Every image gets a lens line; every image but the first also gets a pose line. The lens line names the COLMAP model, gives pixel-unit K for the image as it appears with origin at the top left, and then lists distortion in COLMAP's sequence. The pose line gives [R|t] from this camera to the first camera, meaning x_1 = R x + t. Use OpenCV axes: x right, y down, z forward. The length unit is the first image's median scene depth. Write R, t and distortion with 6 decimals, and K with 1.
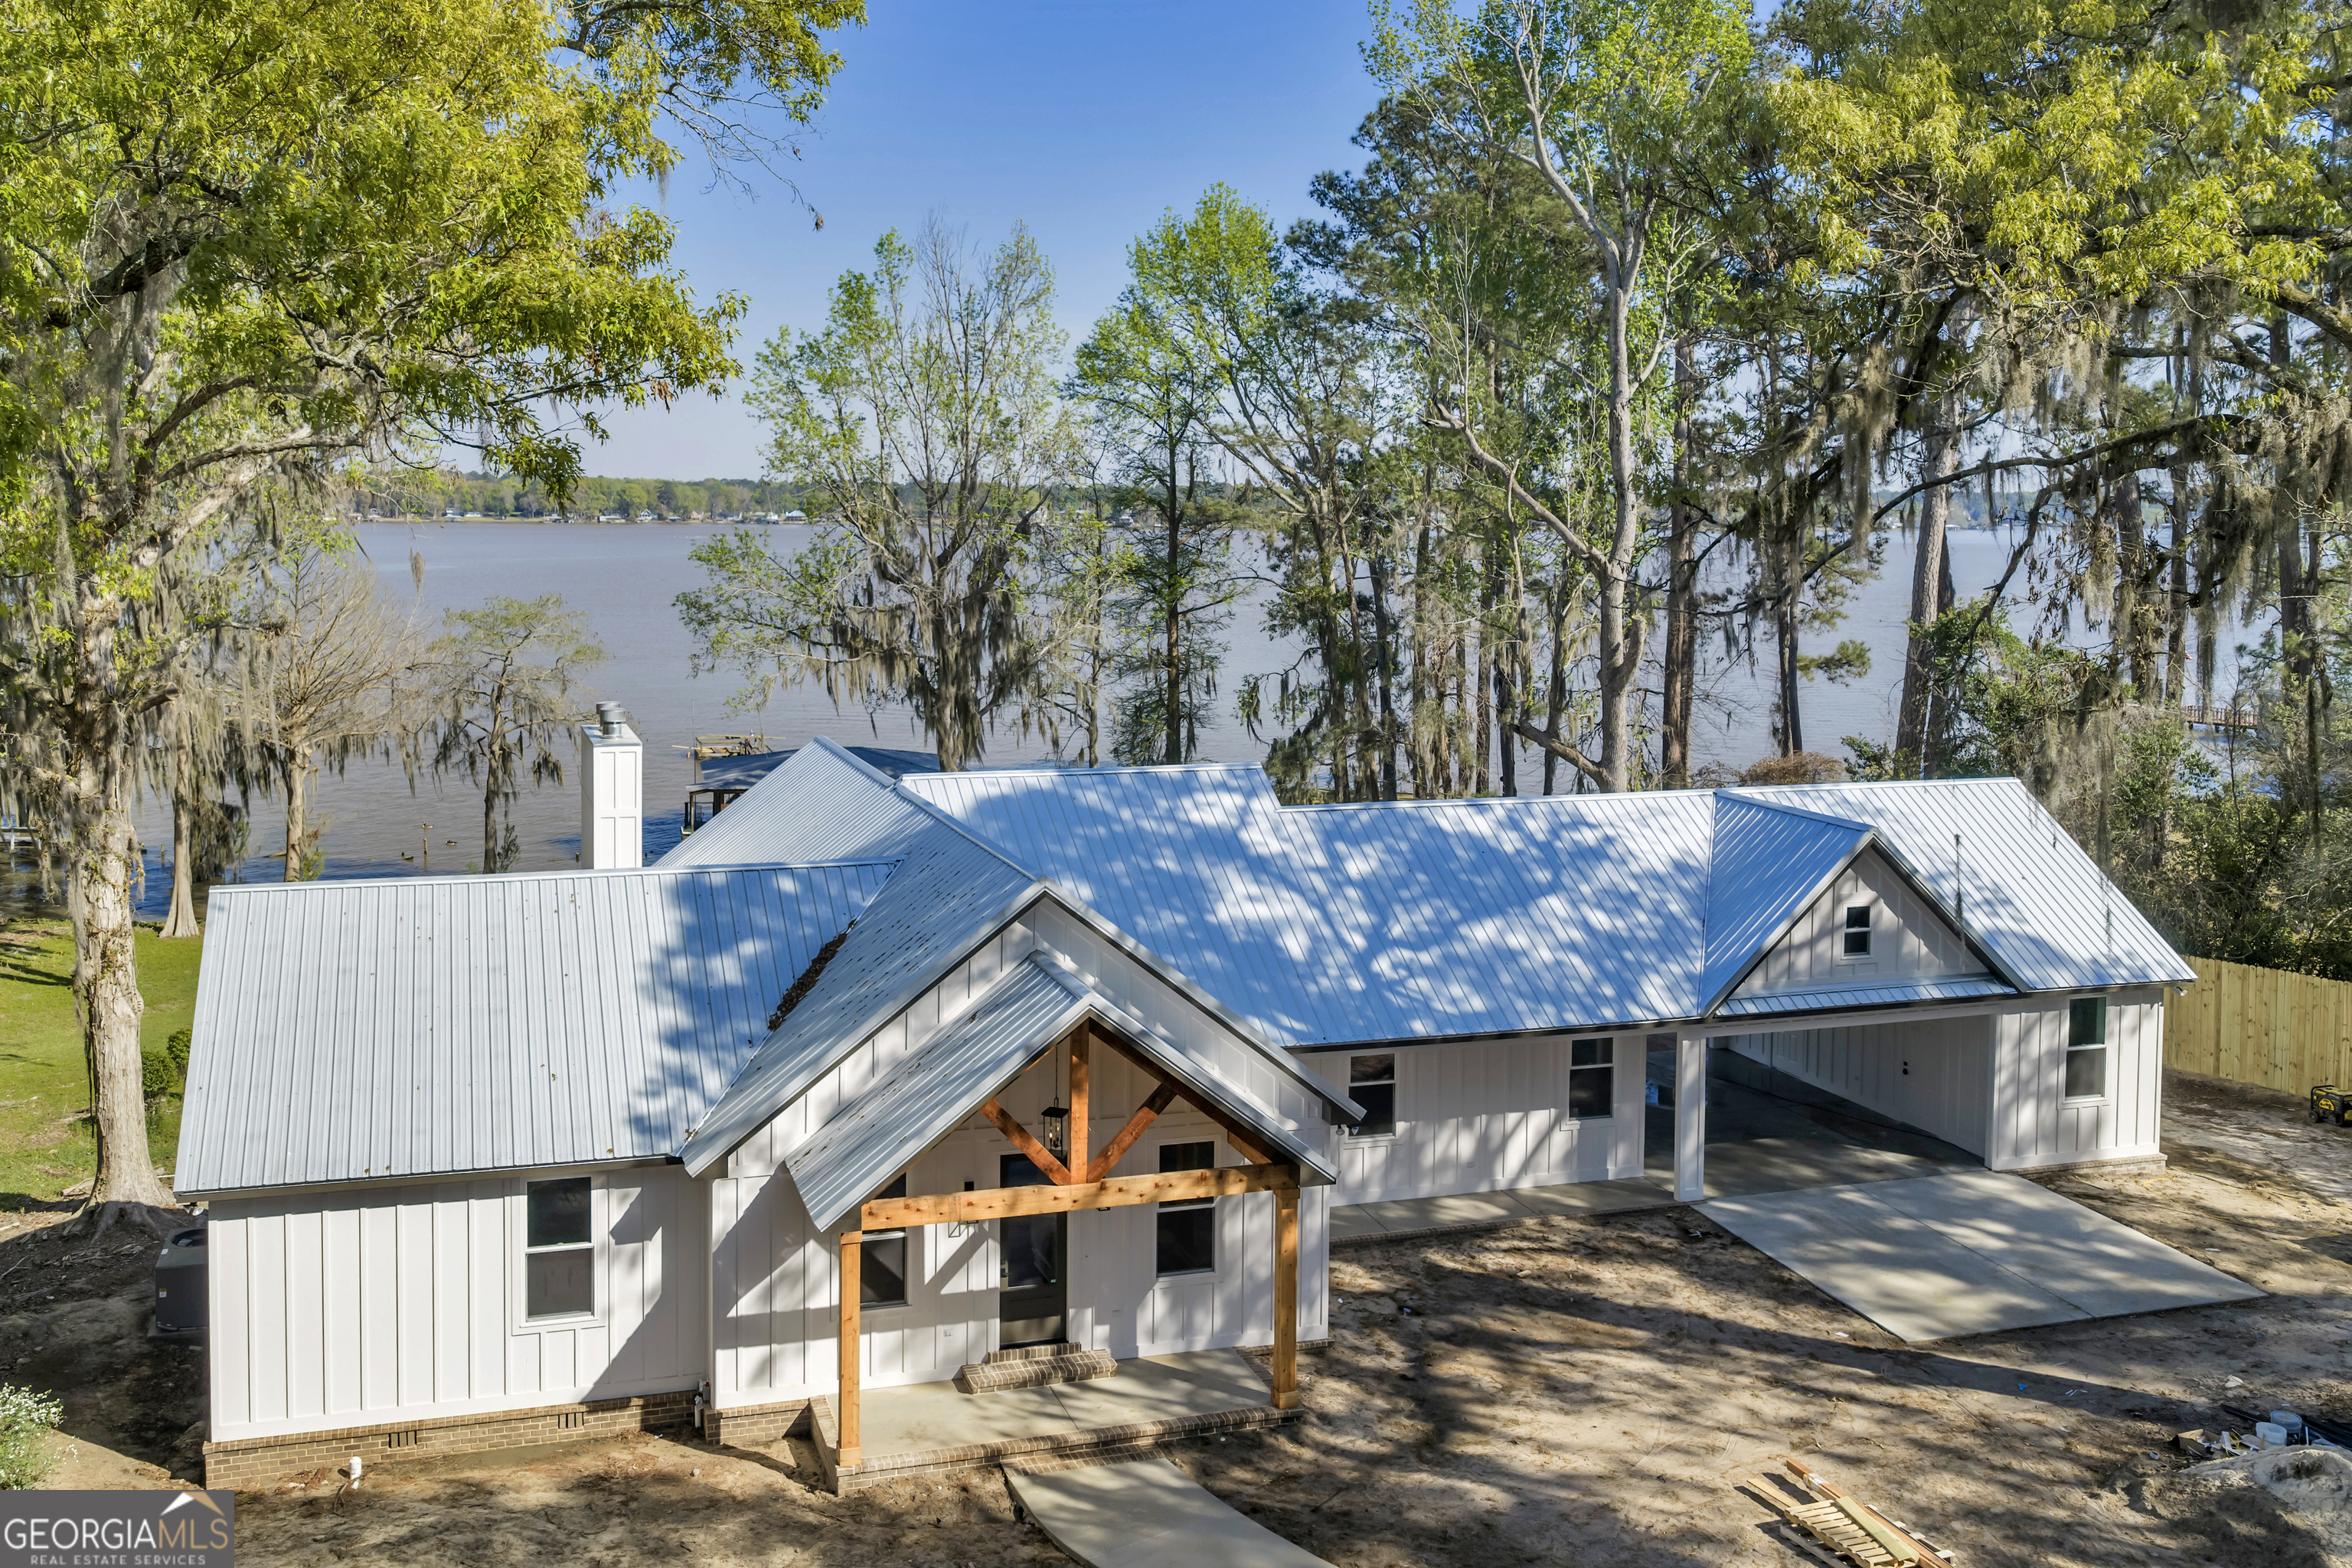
lens RADIAL K [[1970.7, 0, 1063.3], [0, 1970.7, 609.0], [0, 0, 1]] dist [0.018173, 0.006147]
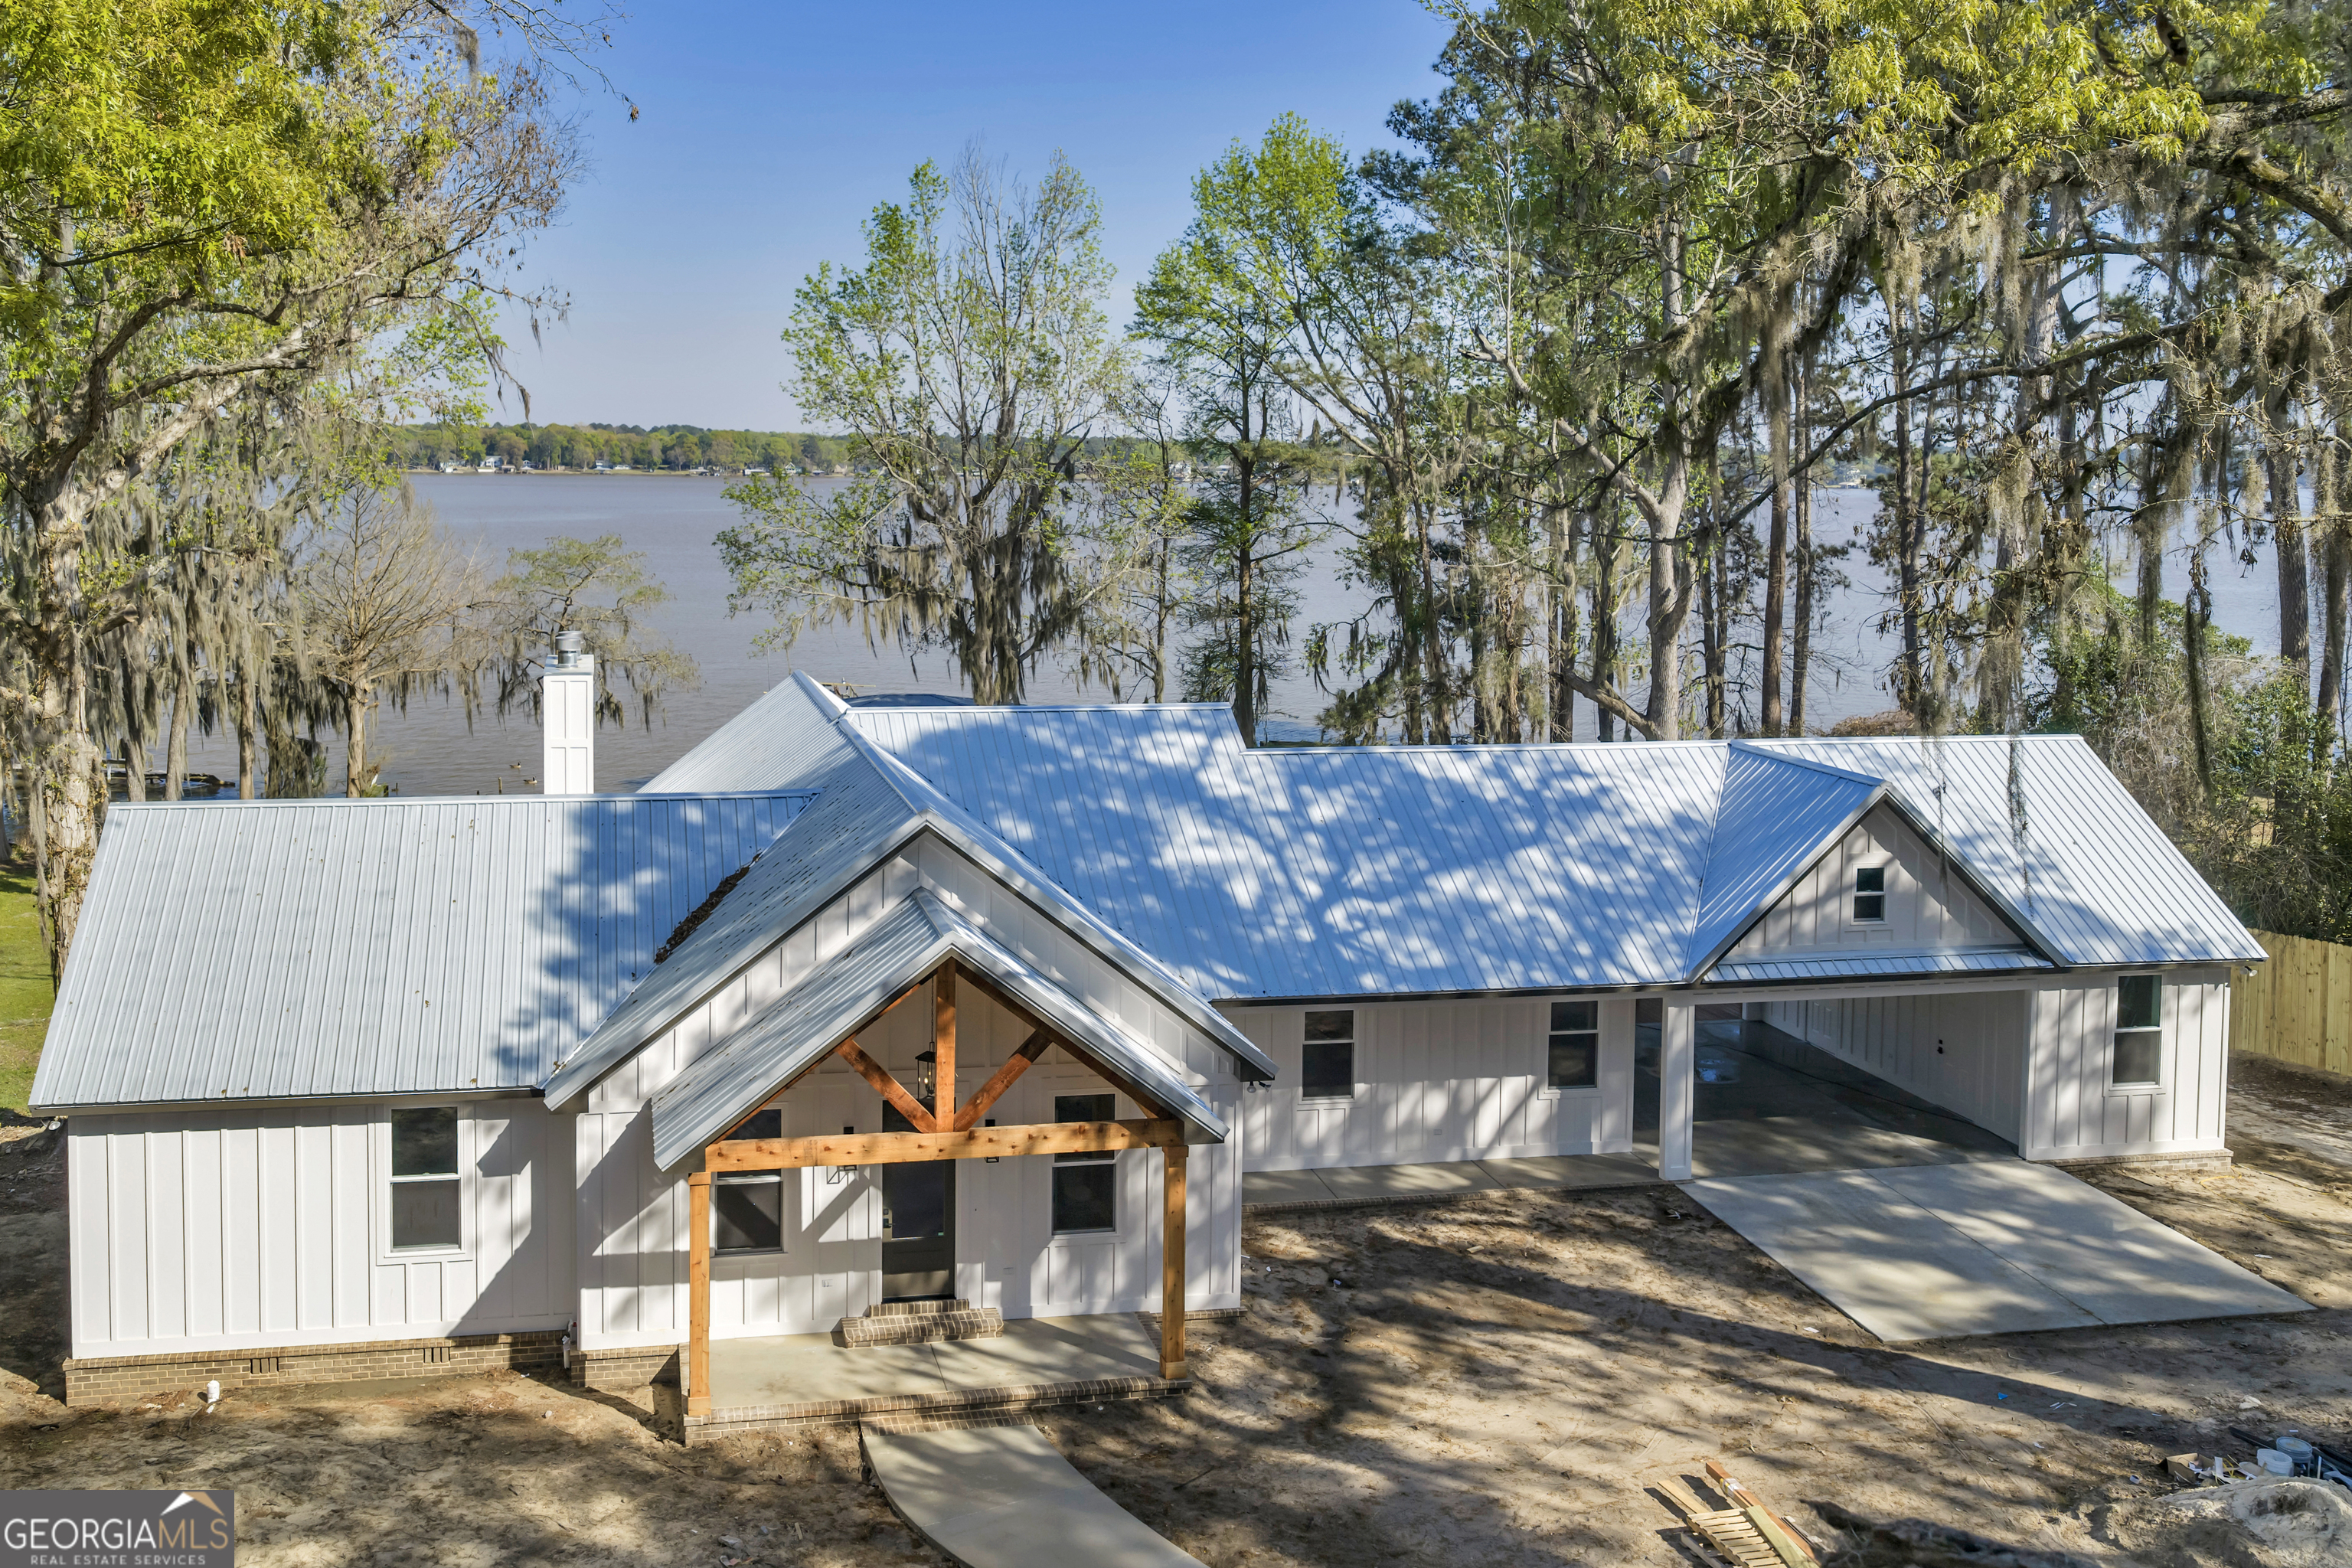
lens RADIAL K [[1985.5, 0, 1013.7], [0, 1985.5, 581.0], [0, 0, 1]] dist [0.018275, 0.011580]
pose [[0.995022, 0.009386, -0.099209, 0.107557], [-0.008657, 0.999932, 0.007773, 0.015616], [0.099275, -0.006876, 0.995036, 0.044083]]
